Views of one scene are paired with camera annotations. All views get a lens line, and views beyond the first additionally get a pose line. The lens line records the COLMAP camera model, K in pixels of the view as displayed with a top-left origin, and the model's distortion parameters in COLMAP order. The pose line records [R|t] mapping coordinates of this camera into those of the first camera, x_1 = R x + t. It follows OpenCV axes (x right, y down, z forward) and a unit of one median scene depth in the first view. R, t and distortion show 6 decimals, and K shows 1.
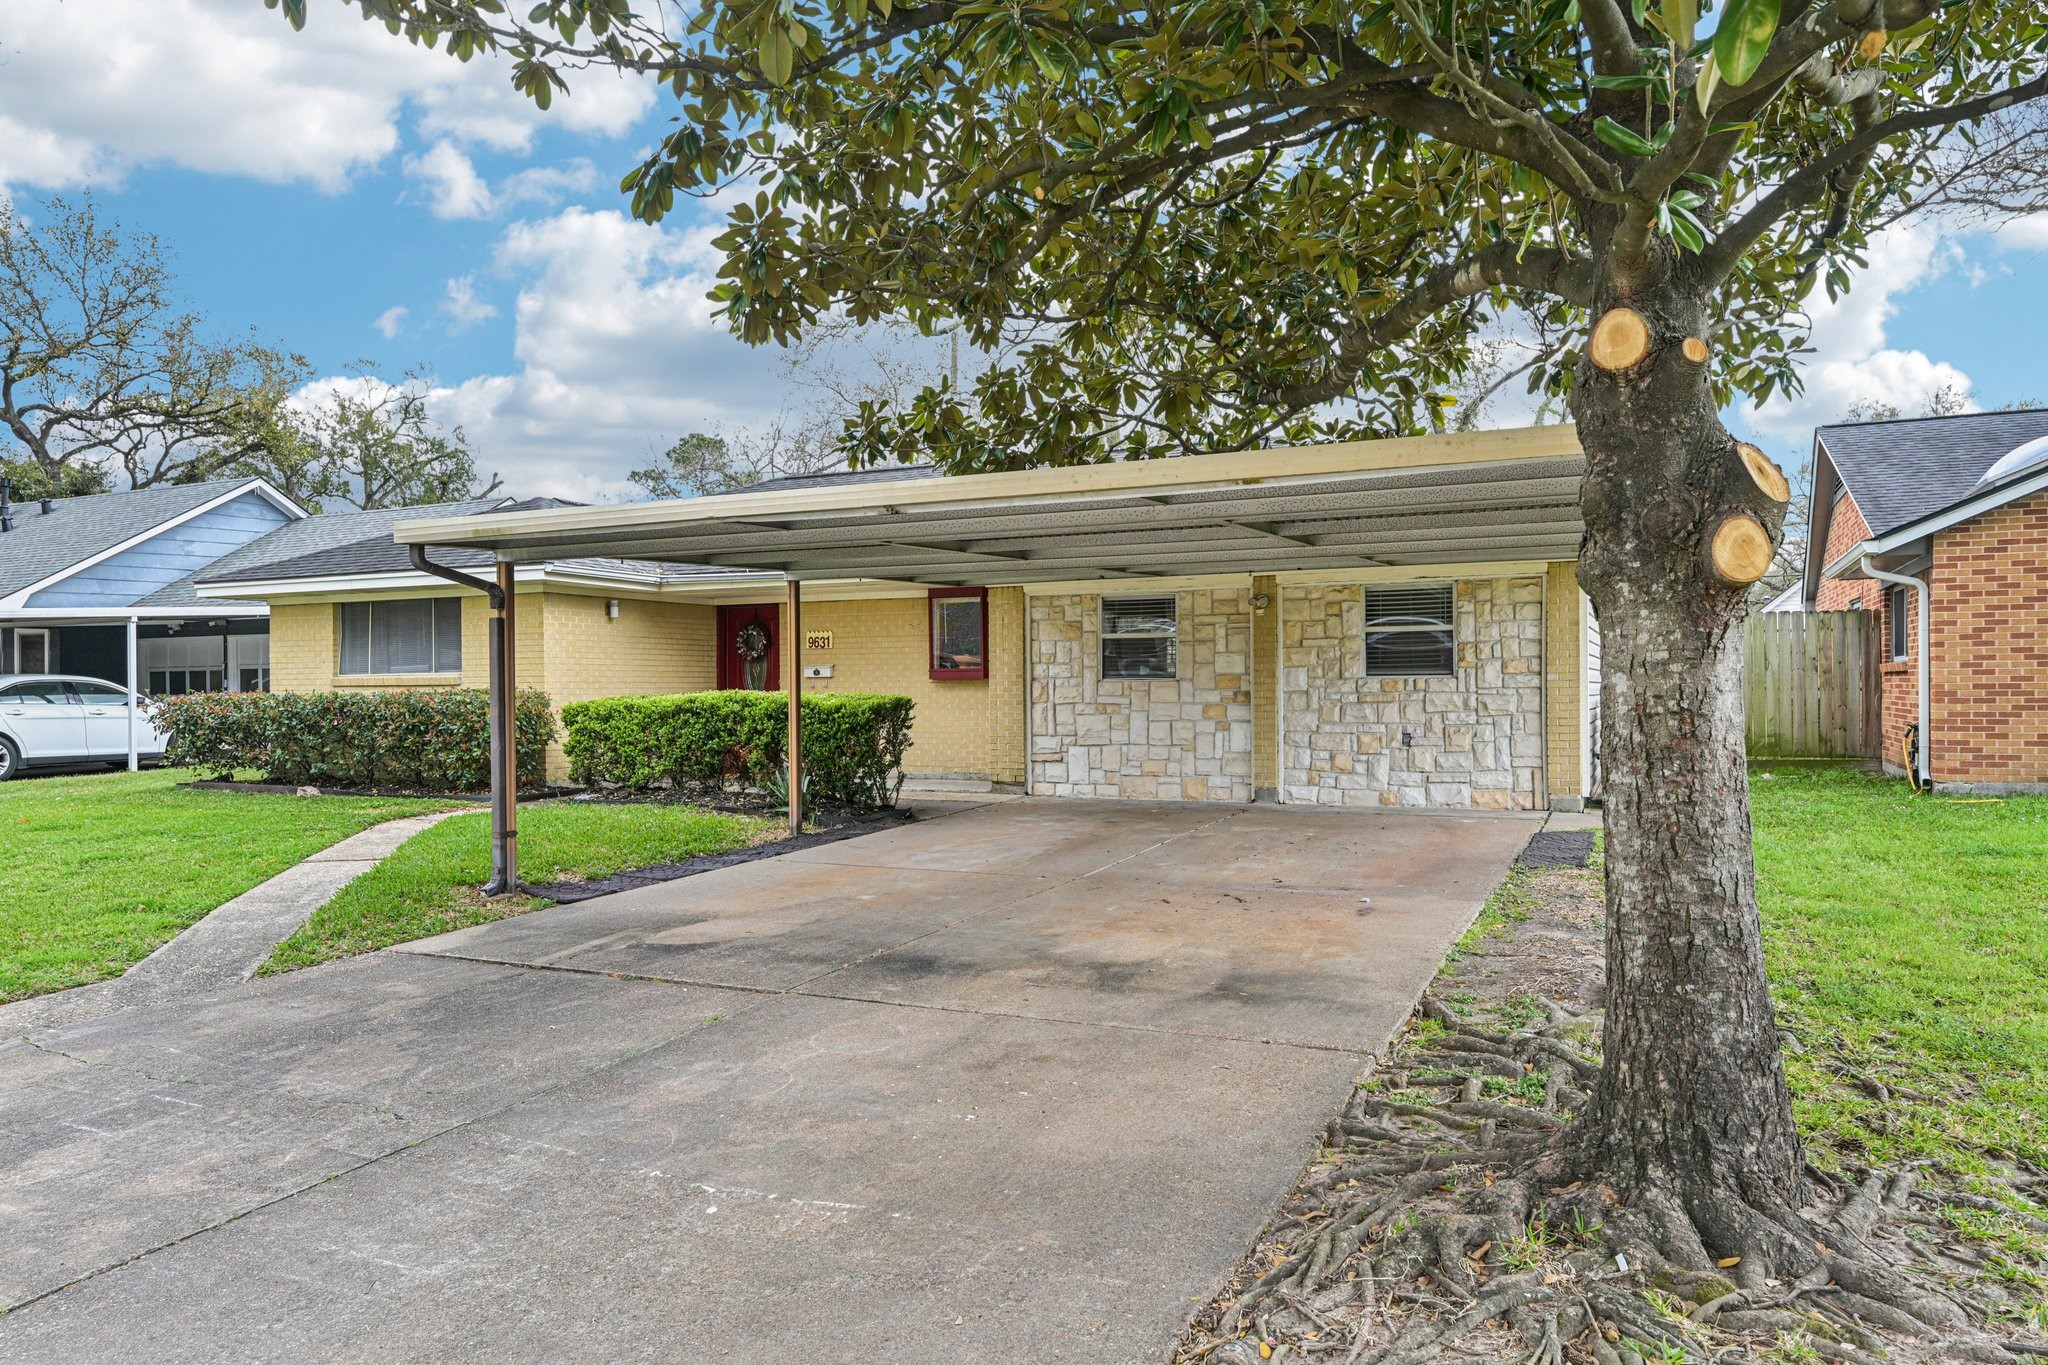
lens RADIAL K [[1419.5, 0, 1027.9], [0, 1419.5, 698.5], [0, 0, 1]] dist [-0.002958, -0.003264]
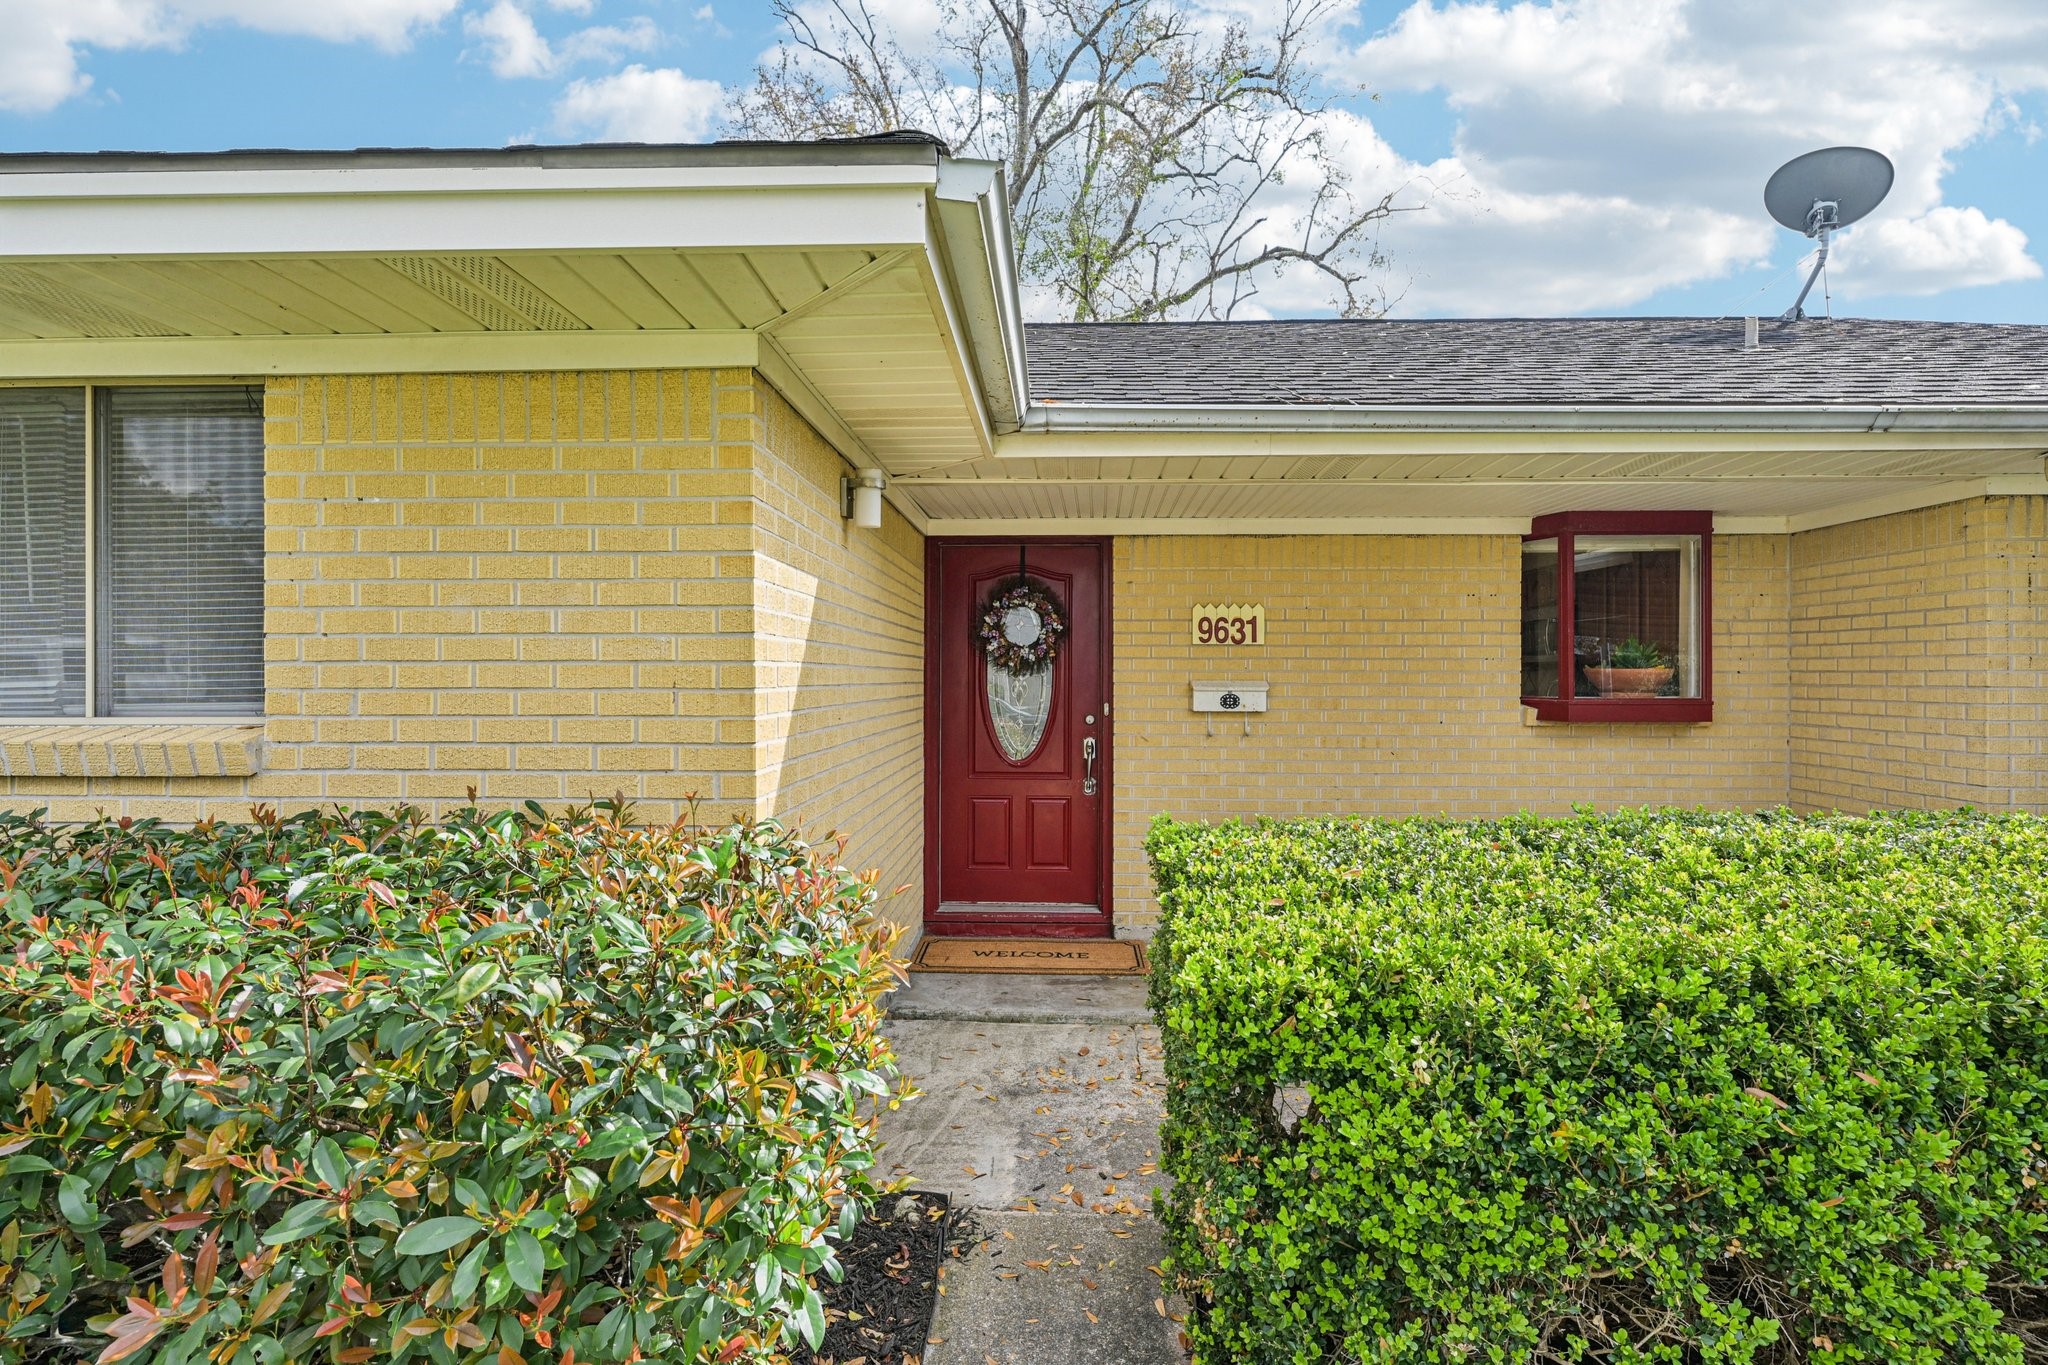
lens RADIAL K [[978.7, 0, 1028.7], [0, 978.7, 681.5], [0, 0, 1]] dist [-0.003000, -0.000297]
pose [[0.915683, 0.005683, 0.401860, -0.405121], [-0.004574, 0.999983, -0.003719, -0.028103], [-0.401874, 0.001567, 0.915694, 0.938572]]
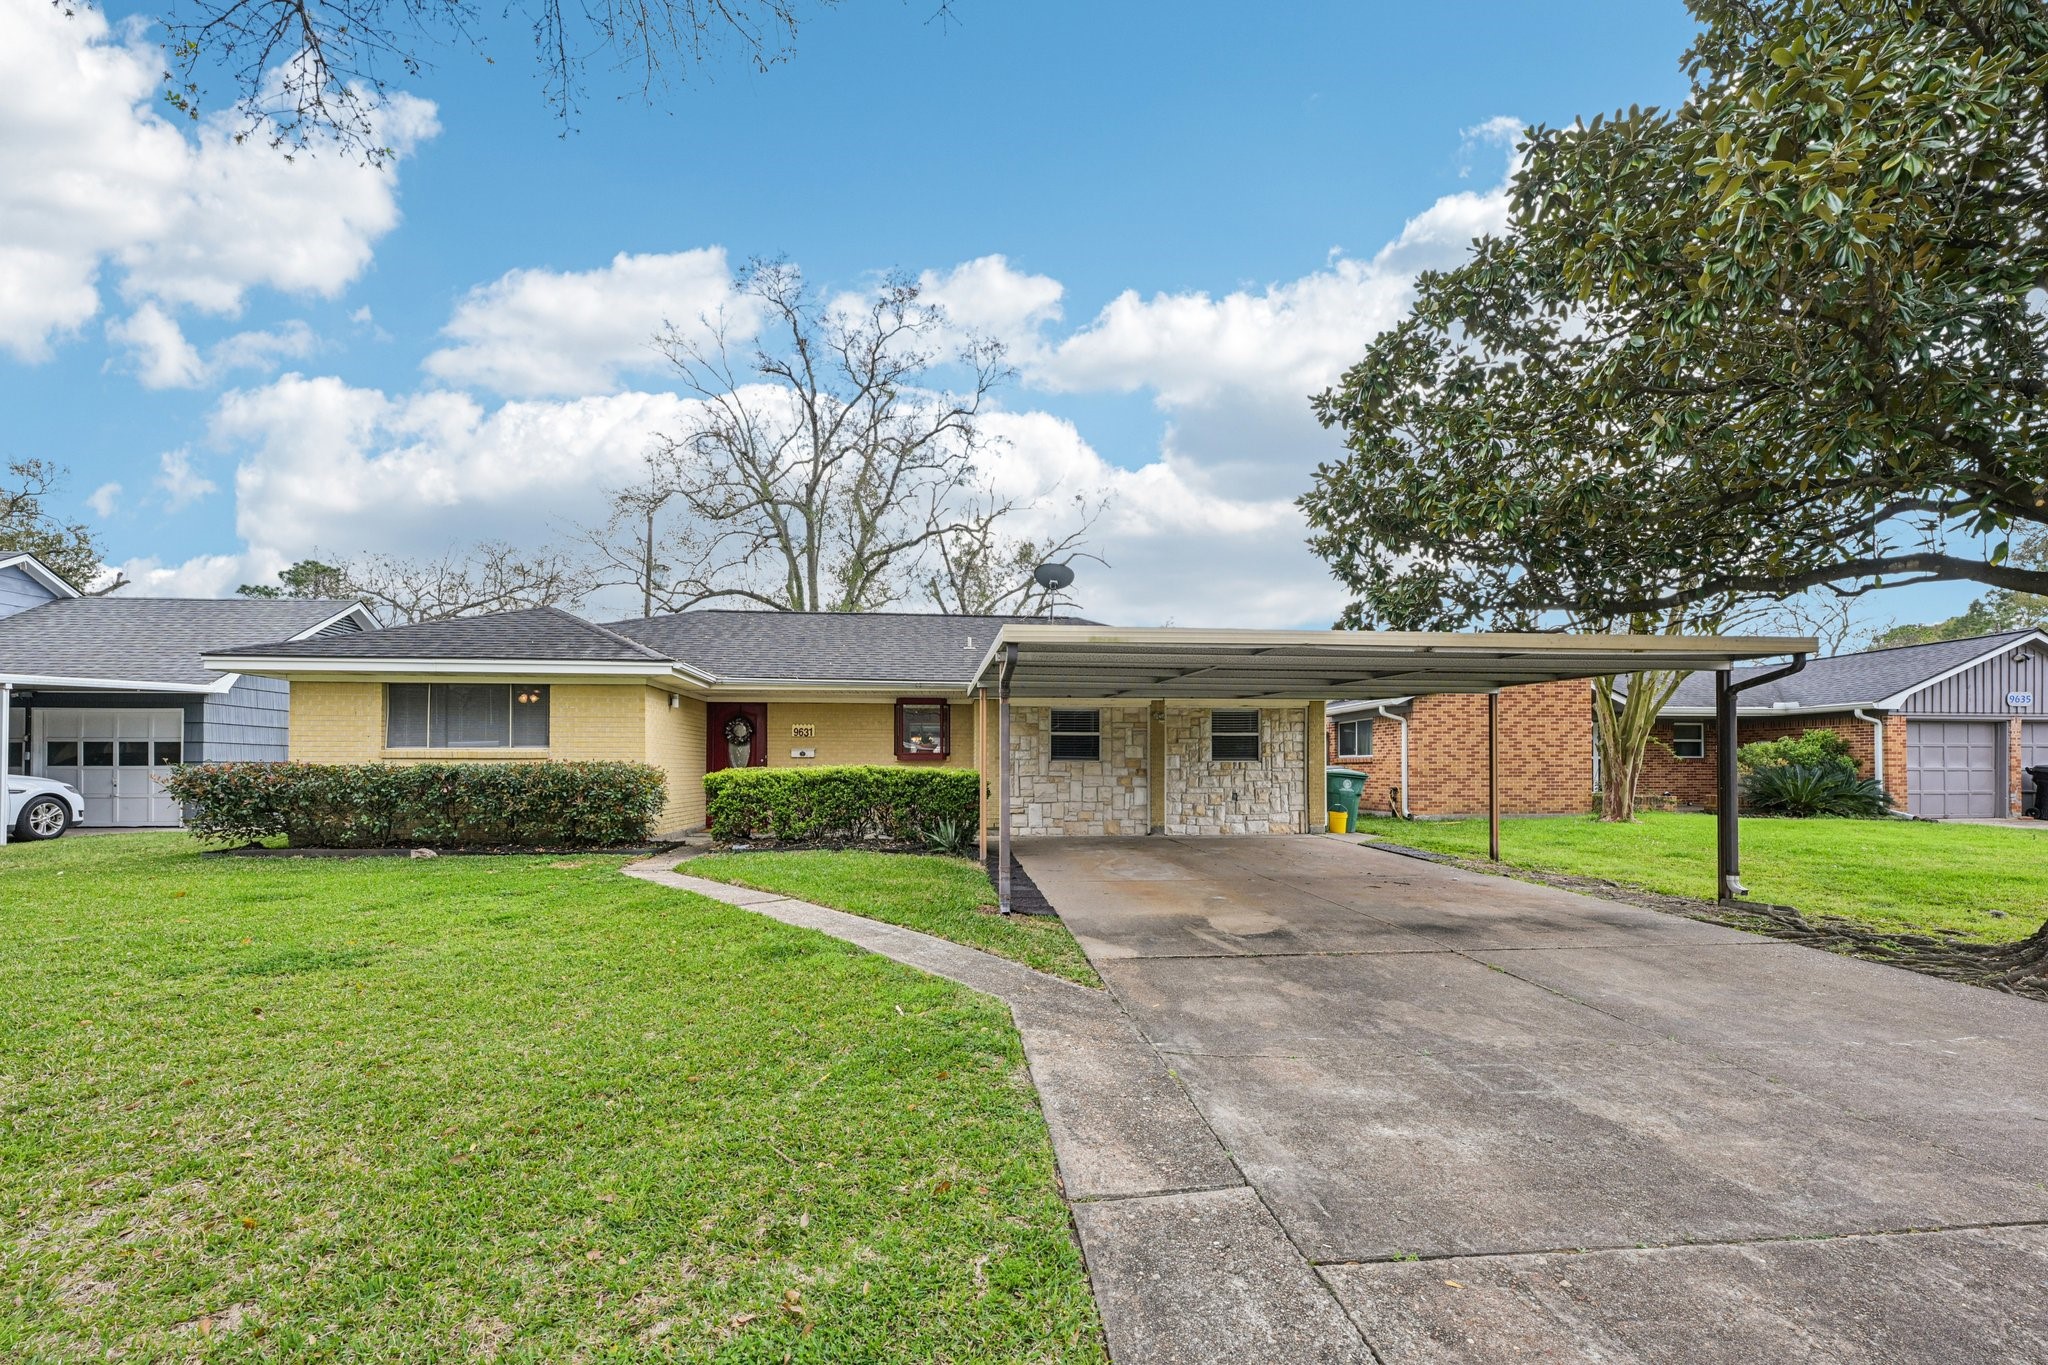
lens RADIAL K [[808.6, 0, 999.7], [0, 808.6, 761.6], [0, 0, 1]] dist [-0.006875, 0.003204]
pose [[0.861554, 0.013505, 0.507486, -0.482023], [-0.003109, 0.999768, -0.021327, 0.007326], [-0.507656, 0.016796, 0.861396, 0.266228]]
